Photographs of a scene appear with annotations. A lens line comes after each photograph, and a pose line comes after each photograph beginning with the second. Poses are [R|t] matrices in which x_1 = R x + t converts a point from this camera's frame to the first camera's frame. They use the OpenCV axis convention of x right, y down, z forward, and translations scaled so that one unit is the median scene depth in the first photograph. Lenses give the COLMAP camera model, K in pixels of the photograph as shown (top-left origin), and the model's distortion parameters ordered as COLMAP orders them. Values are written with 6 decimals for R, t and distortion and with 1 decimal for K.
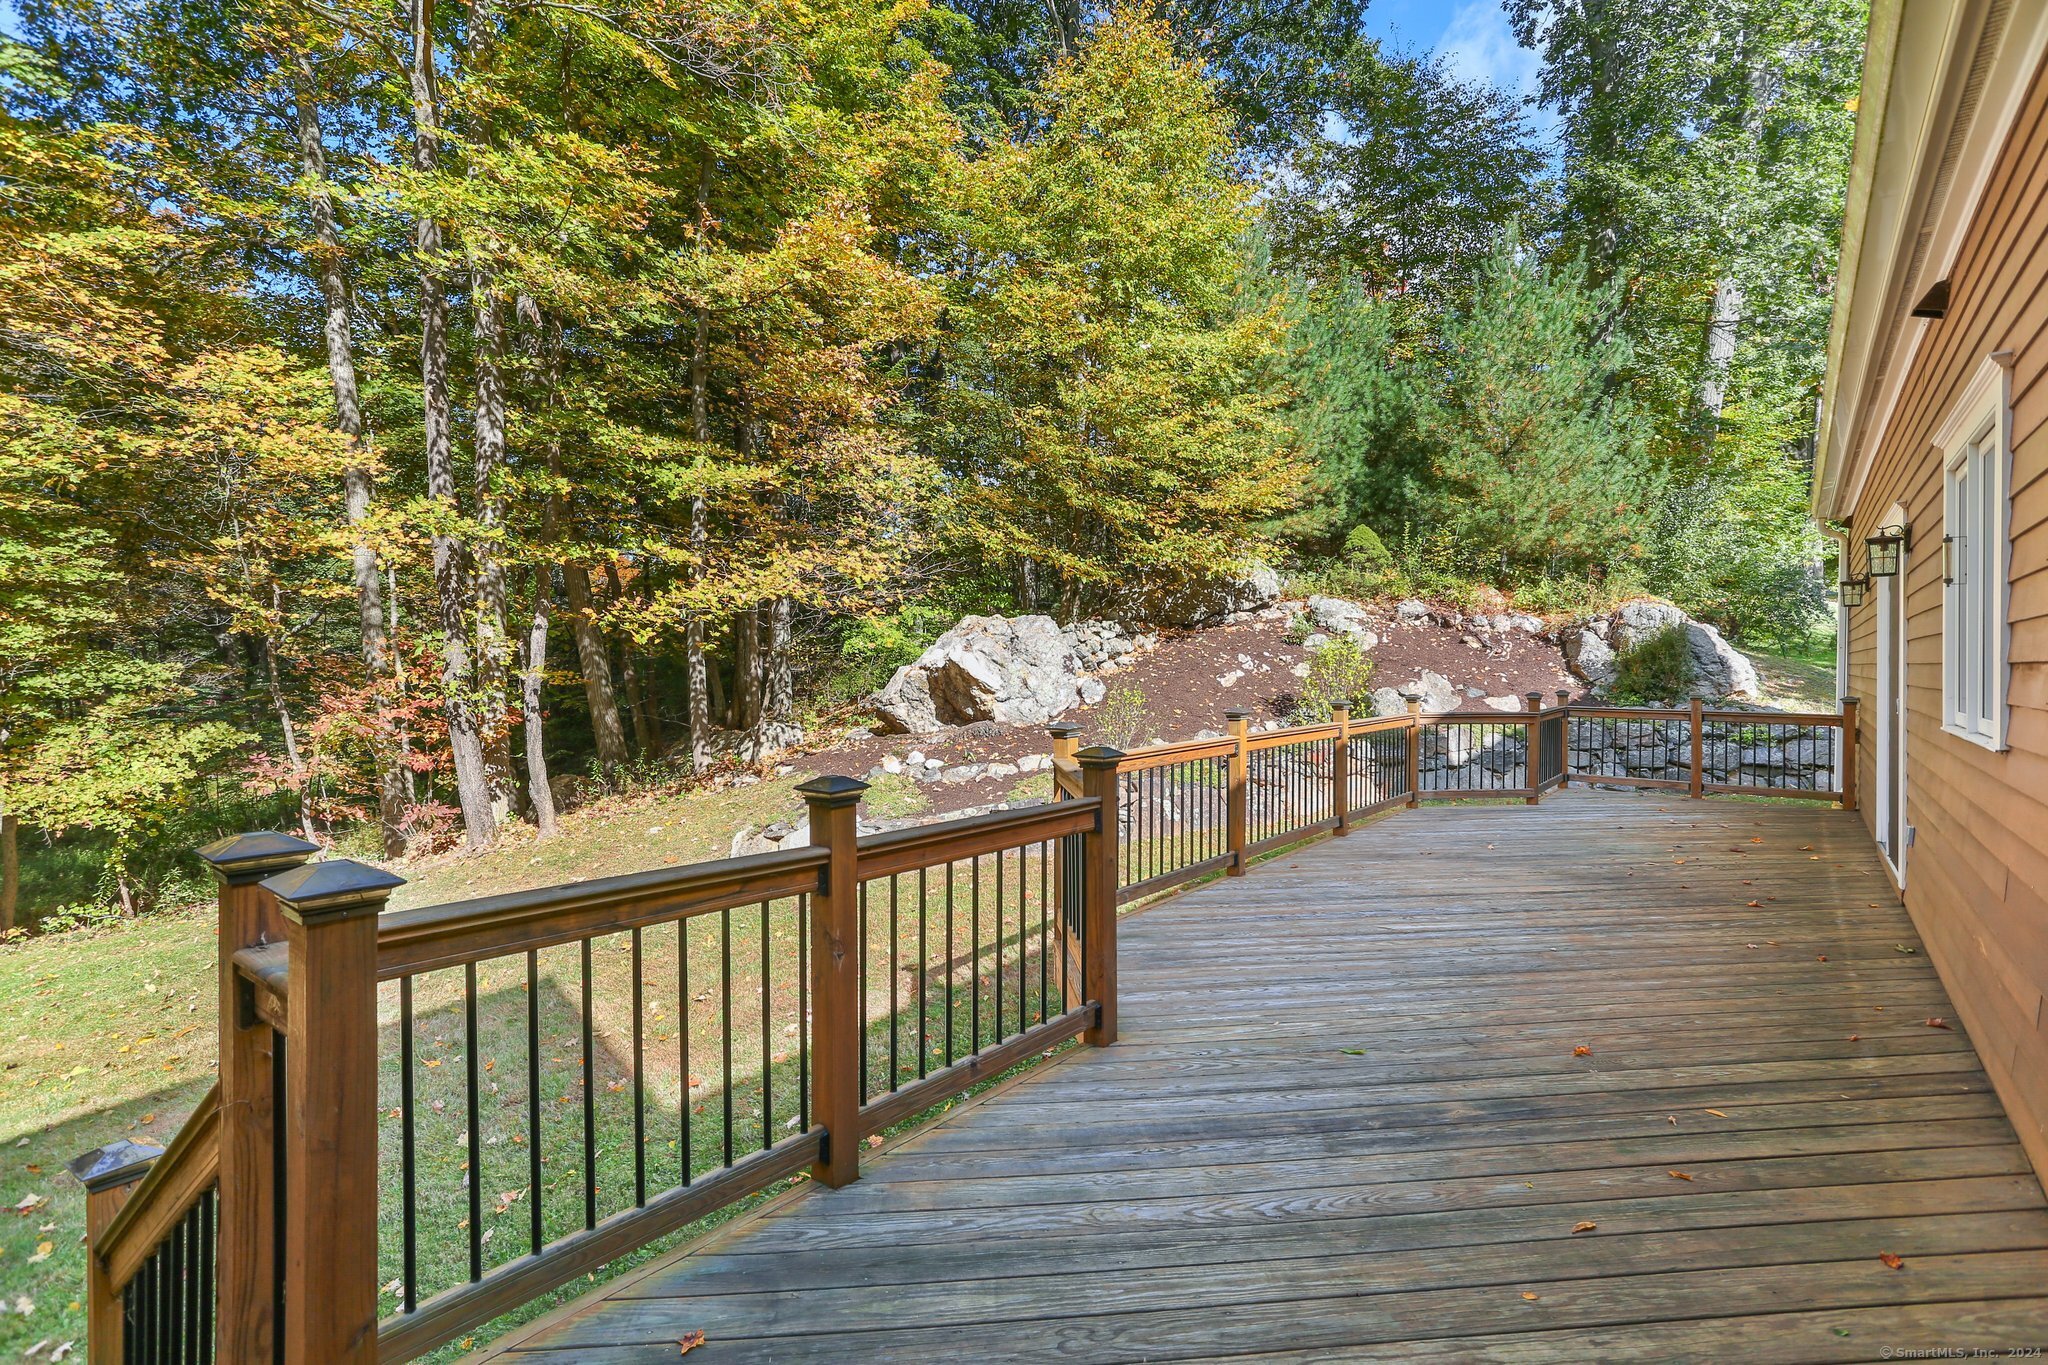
lens RADIAL K [[995.0, 0, 1015.7], [0, 995.0, 661.8], [0, 0, 1]] dist [-0.044642, 0.030110]
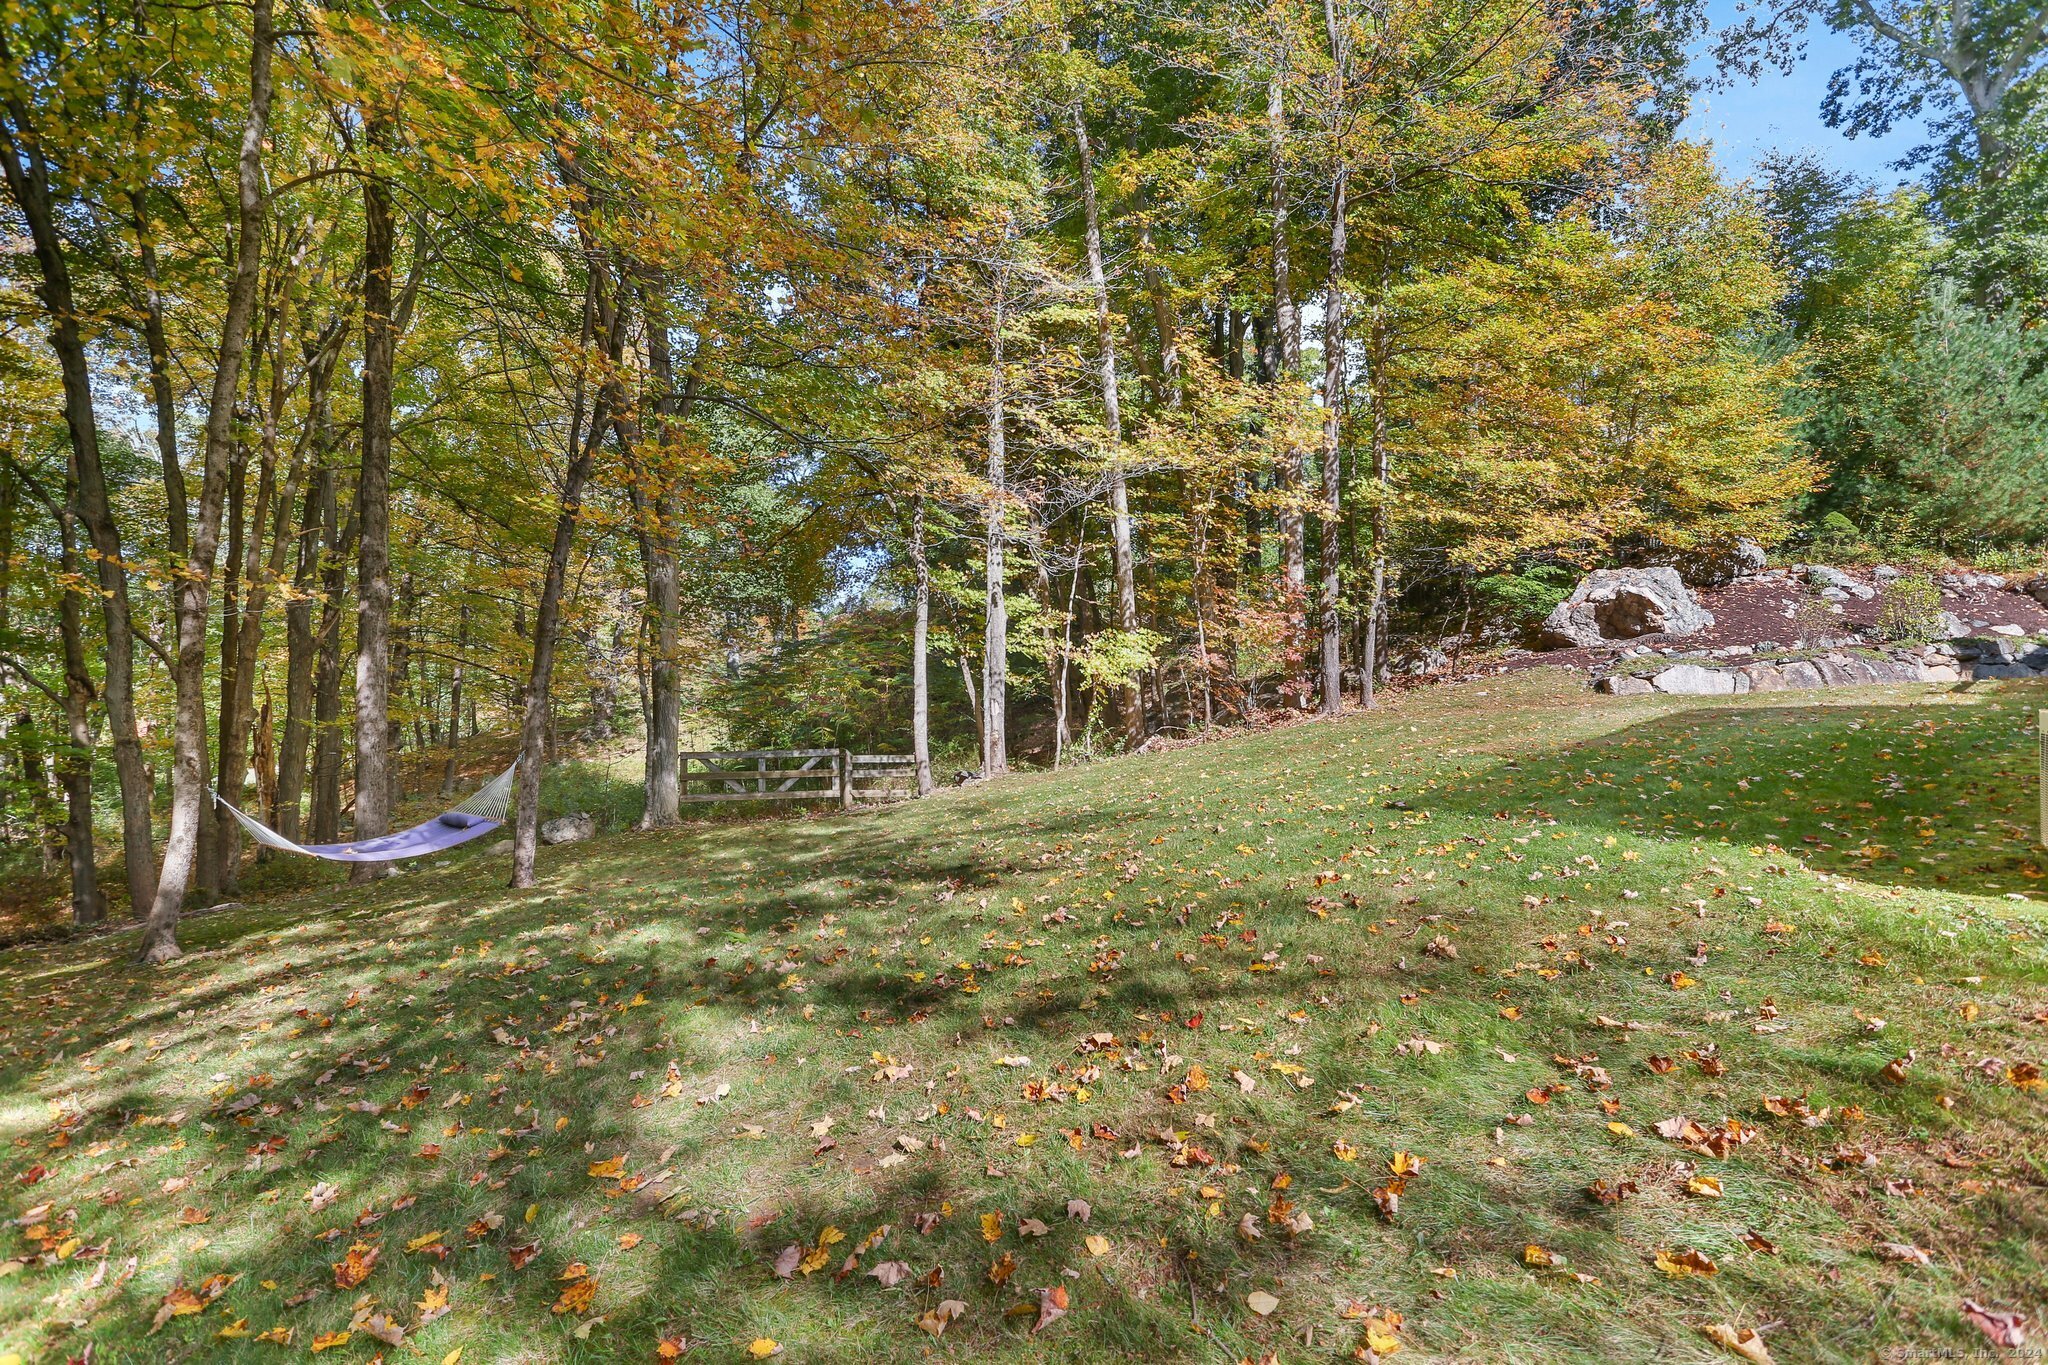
lens RADIAL K [[995.0, 0, 1015.7], [0, 995.0, 661.8], [0, 0, 1]] dist [-0.044642, 0.030110]
pose [[0.996781, 0.002857, -0.080121, -0.672375], [-0.006499, 0.998955, -0.045232, 0.136164], [0.079908, 0.045607, 0.995758, -0.411960]]
